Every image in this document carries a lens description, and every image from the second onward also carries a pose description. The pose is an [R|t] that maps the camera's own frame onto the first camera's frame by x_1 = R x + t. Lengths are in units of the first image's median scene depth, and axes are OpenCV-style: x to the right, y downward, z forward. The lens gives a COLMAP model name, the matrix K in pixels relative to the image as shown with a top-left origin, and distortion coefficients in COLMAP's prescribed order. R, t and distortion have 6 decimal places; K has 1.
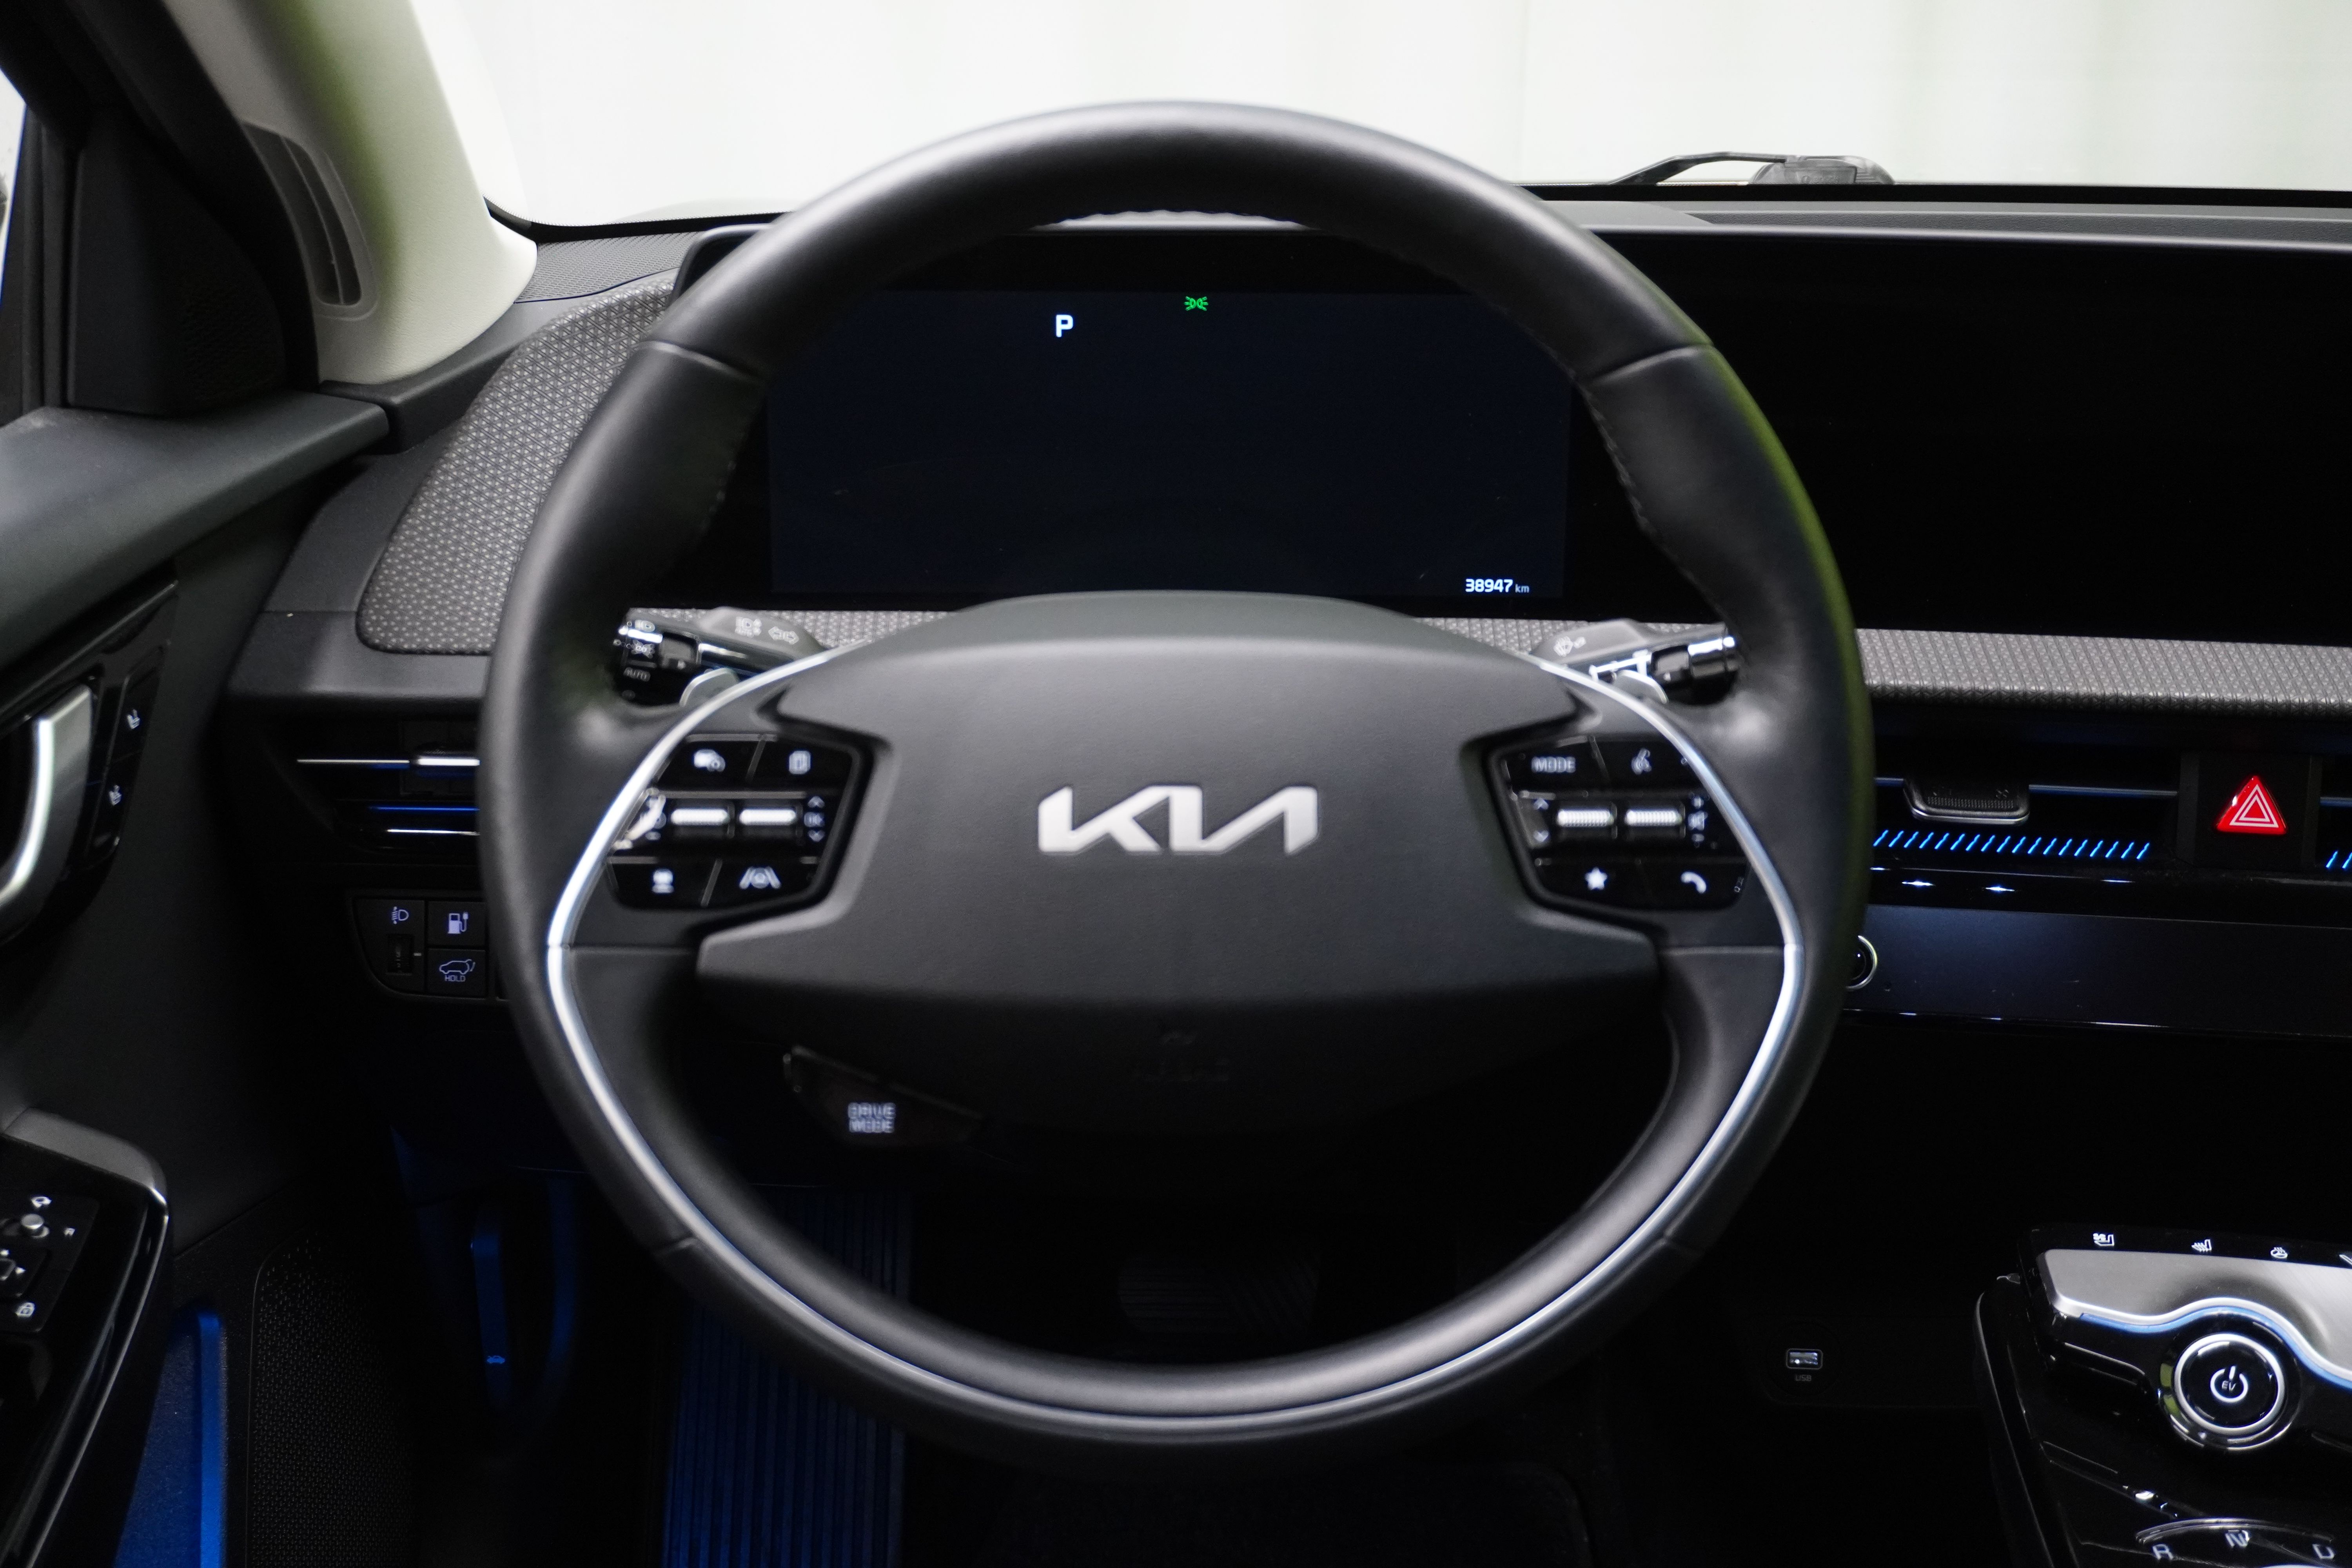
lens RADIAL K [[2493.7, 0, 1175.1], [0, 2493.7, 783.1], [0, 0, 1]] dist [-0.014623, 0.000000]
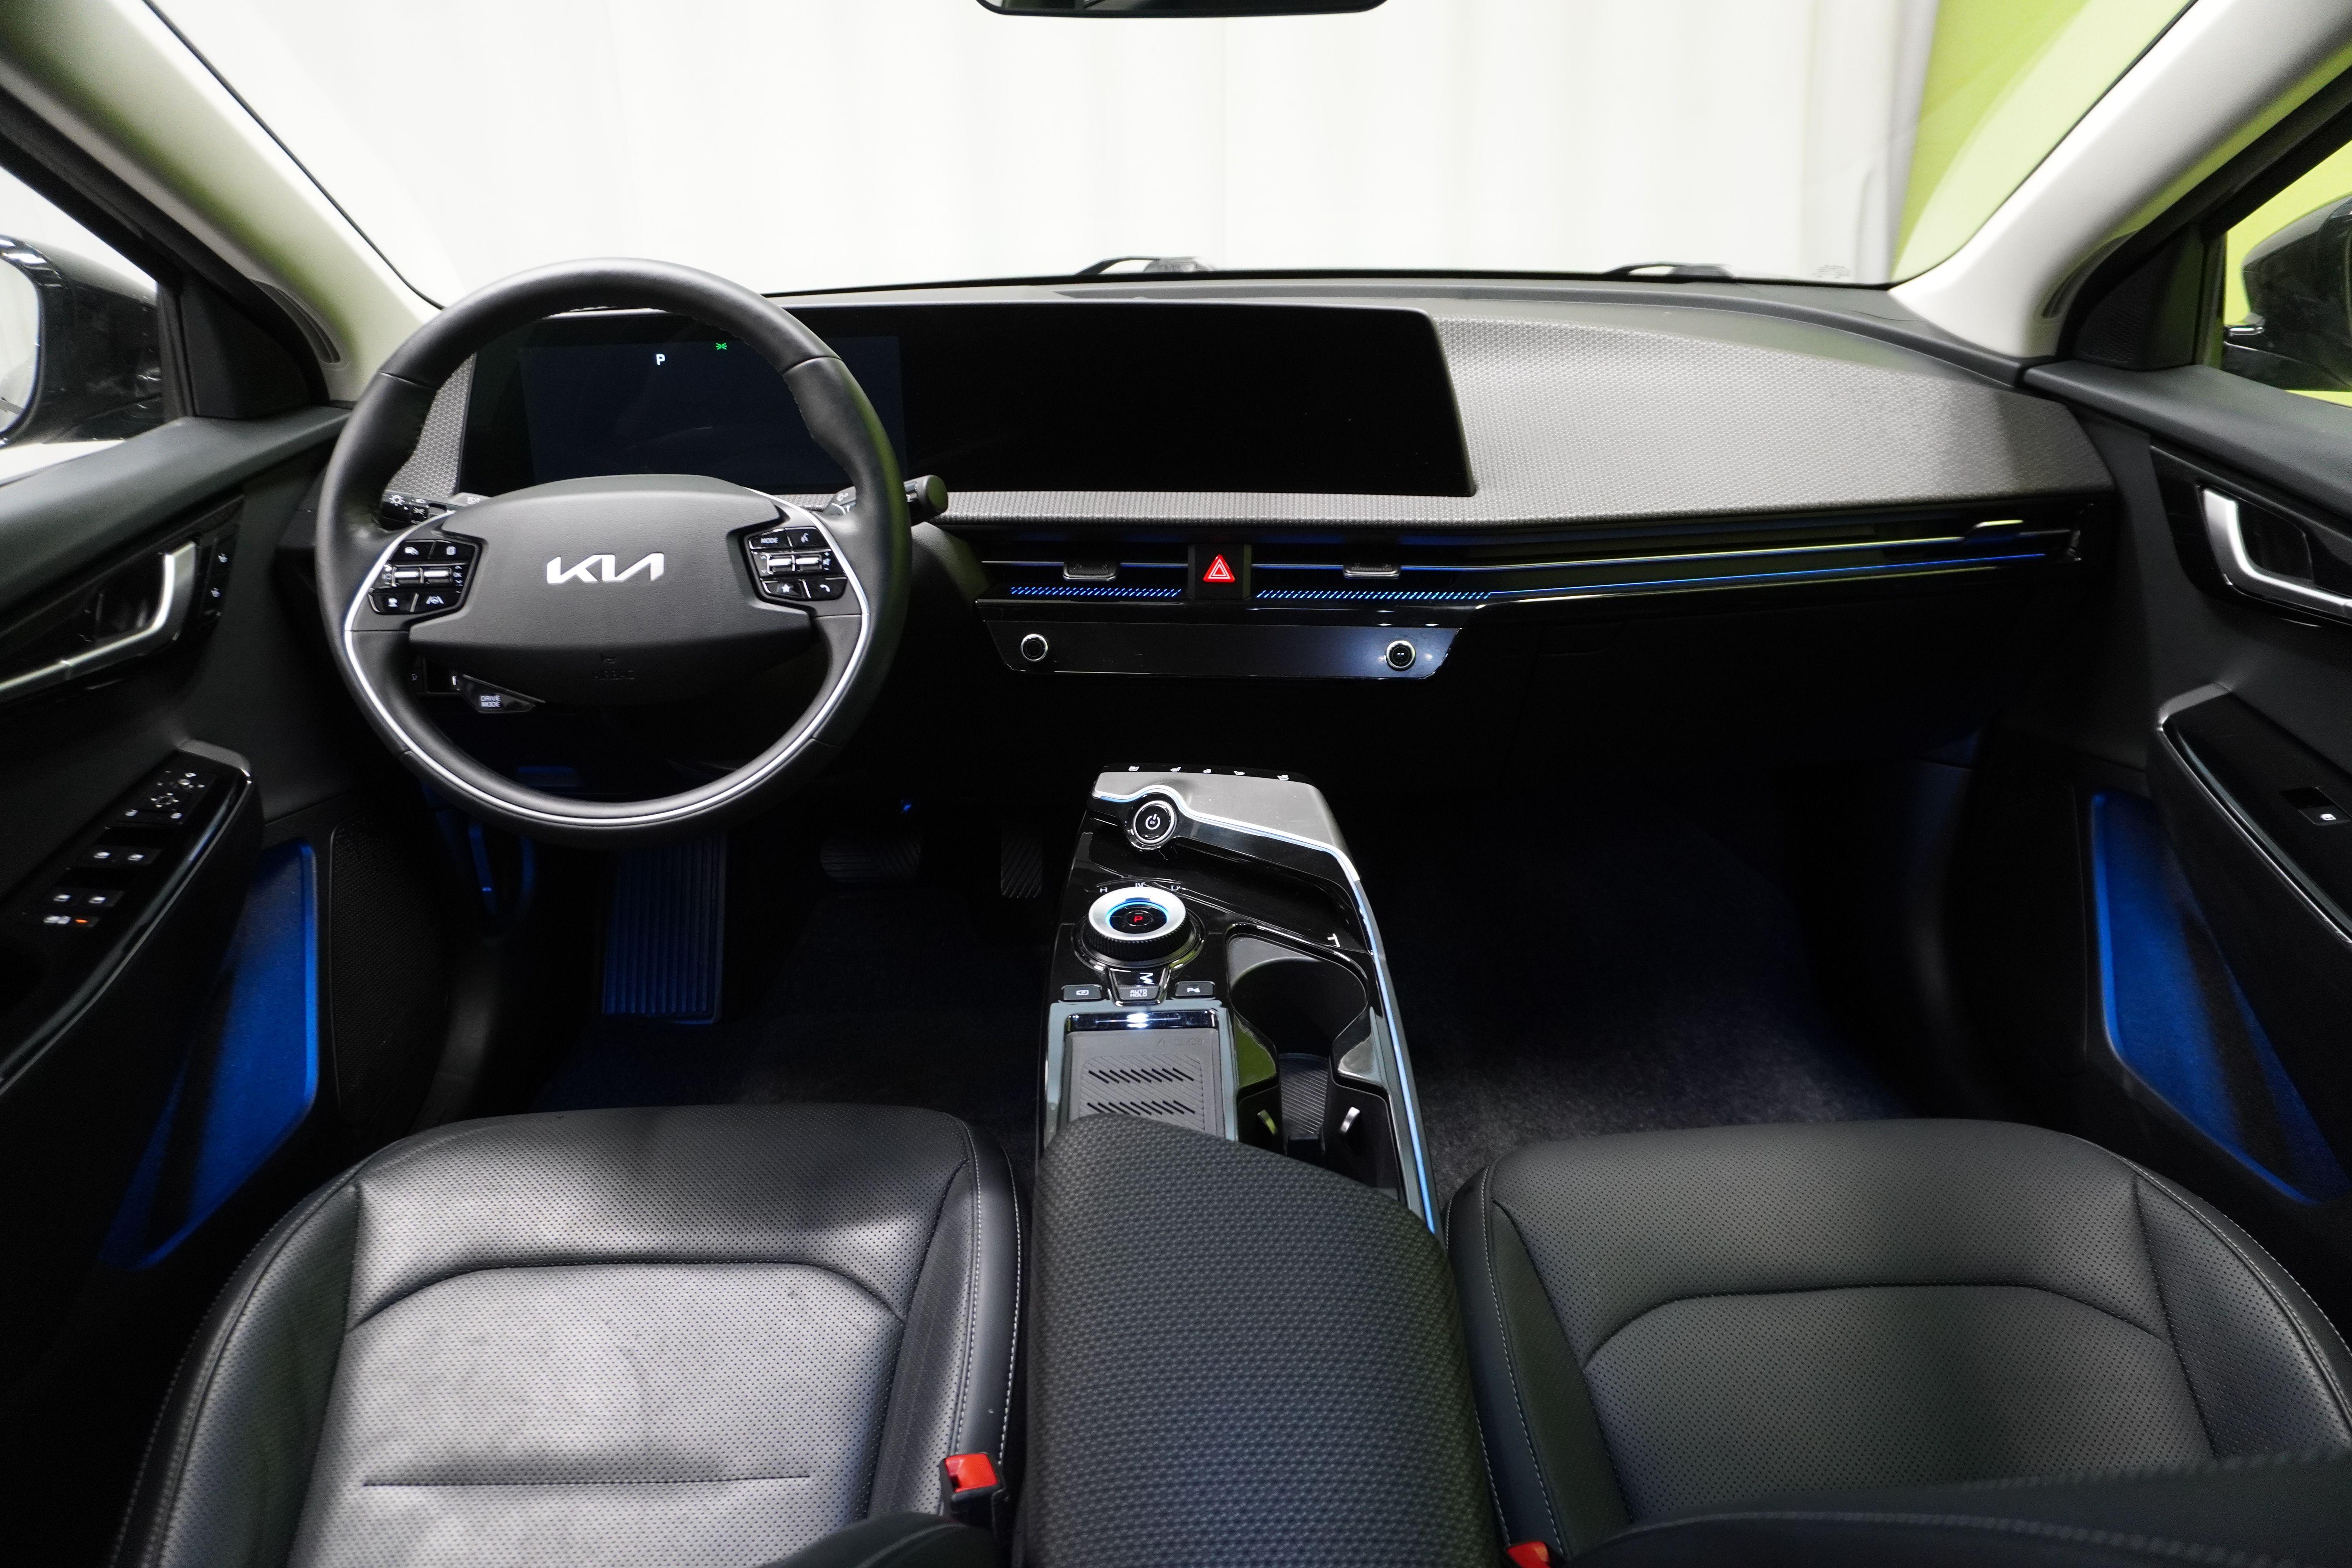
lens RADIAL K [[1610.7, 0, 1176.3], [0, 1610.7, 787.4], [0, 0, 1]] dist [-0.034057, 0.003913]
pose [[0.999530, -0.030410, -0.003759, 0.530056], [0.030608, 0.996624, 0.076187, 0.119729], [0.001429, -0.076266, 0.997086, -0.518133]]
